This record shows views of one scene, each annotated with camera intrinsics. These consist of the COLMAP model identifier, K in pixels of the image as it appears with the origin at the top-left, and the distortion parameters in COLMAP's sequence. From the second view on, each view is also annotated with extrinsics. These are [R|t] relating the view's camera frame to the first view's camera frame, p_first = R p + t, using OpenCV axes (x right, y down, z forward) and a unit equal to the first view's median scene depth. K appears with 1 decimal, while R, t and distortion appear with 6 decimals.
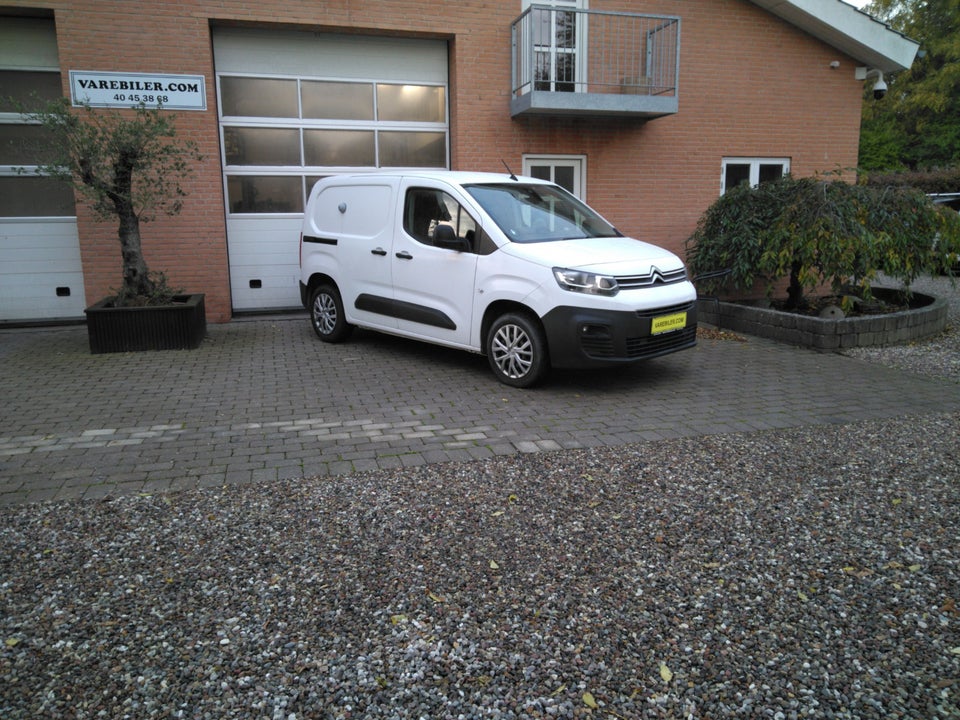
lens RADIAL K [[720.6, 0, 480.8], [0, 720.6, 355.4], [0, 0, 1]] dist [0.002712, -0.003350]
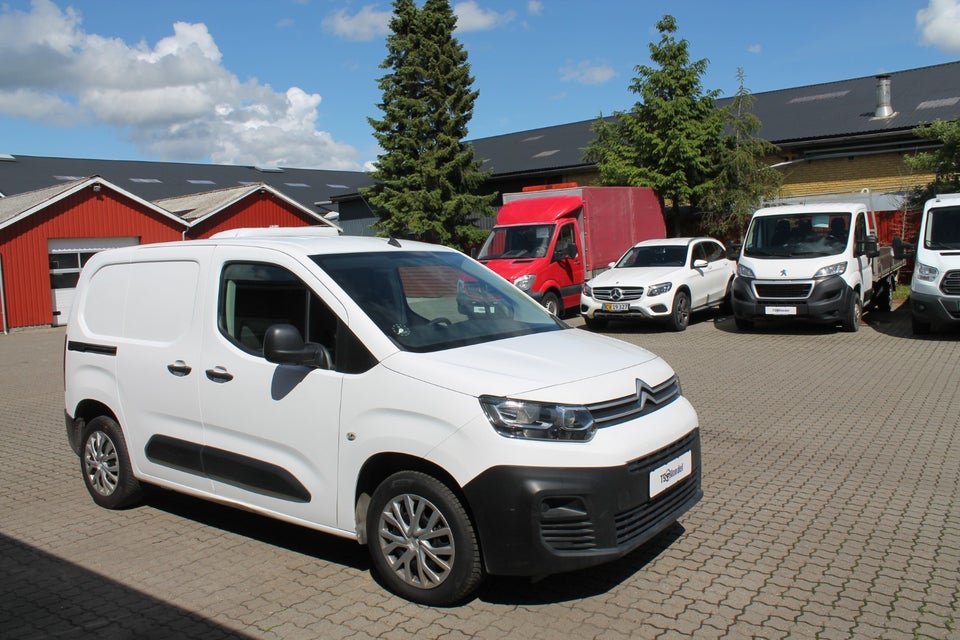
lens RADIAL K [[782.9, 0, 485.3], [0, 782.9, 316.7], [0, 0, 1]] dist [-0.104763, 0.046710]
pose [[0.983389, -0.042473, 0.176473, 0.000116], [0.067390, 0.988180, -0.137694, -0.071887], [-0.168538, 0.147300, 0.974627, 0.286767]]
